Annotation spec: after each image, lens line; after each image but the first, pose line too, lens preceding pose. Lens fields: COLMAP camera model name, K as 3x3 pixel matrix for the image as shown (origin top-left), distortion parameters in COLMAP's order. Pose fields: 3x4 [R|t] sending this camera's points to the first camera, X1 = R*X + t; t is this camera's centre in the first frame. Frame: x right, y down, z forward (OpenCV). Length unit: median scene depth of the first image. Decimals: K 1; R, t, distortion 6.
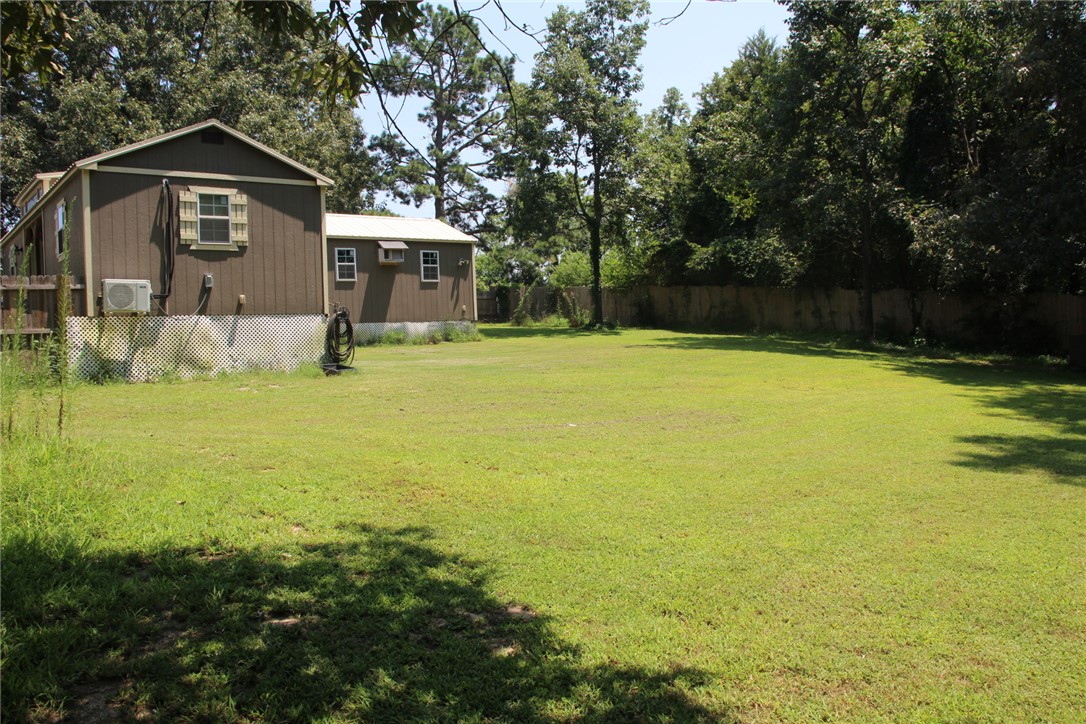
lens RADIAL K [[921.0, 0, 543.0], [0, 921.0, 362.0], [0, 0, 1]] dist [-0.165145, 0.186181]
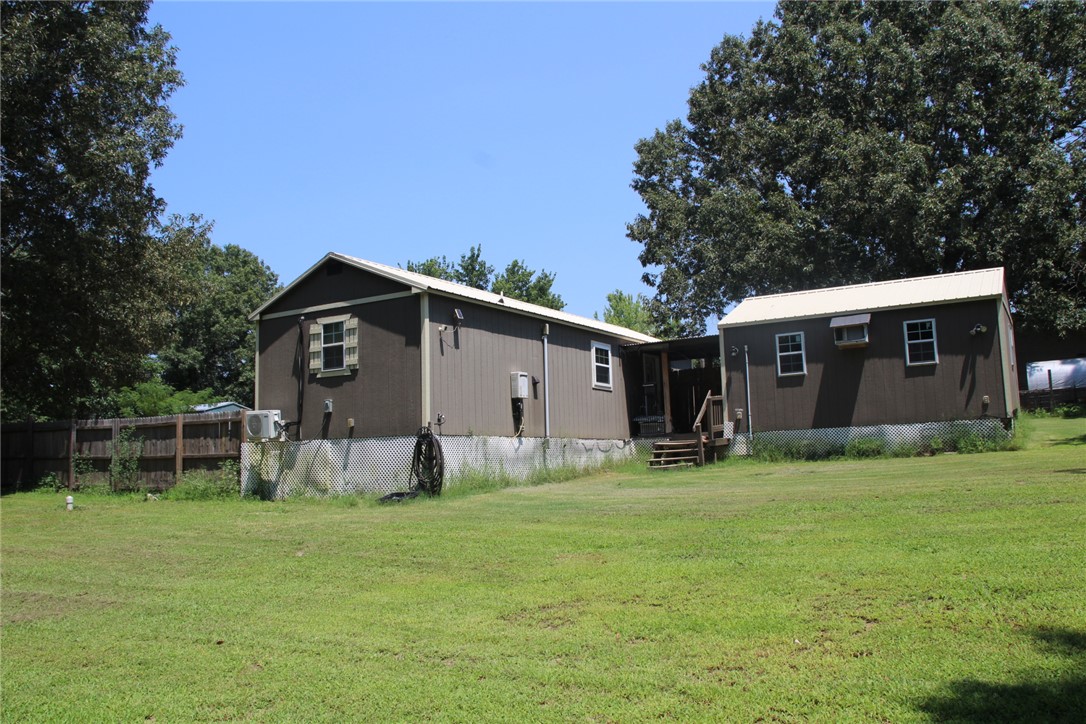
lens RADIAL K [[921.0, 0, 543.0], [0, 921.0, 362.0], [0, 0, 1]] dist [-0.165145, 0.186181]
pose [[0.357320, -0.081779, -0.930395, 0.688149], [-0.005273, 0.995967, -0.089568, -0.047065], [0.933967, 0.036910, 0.355447, 0.839732]]
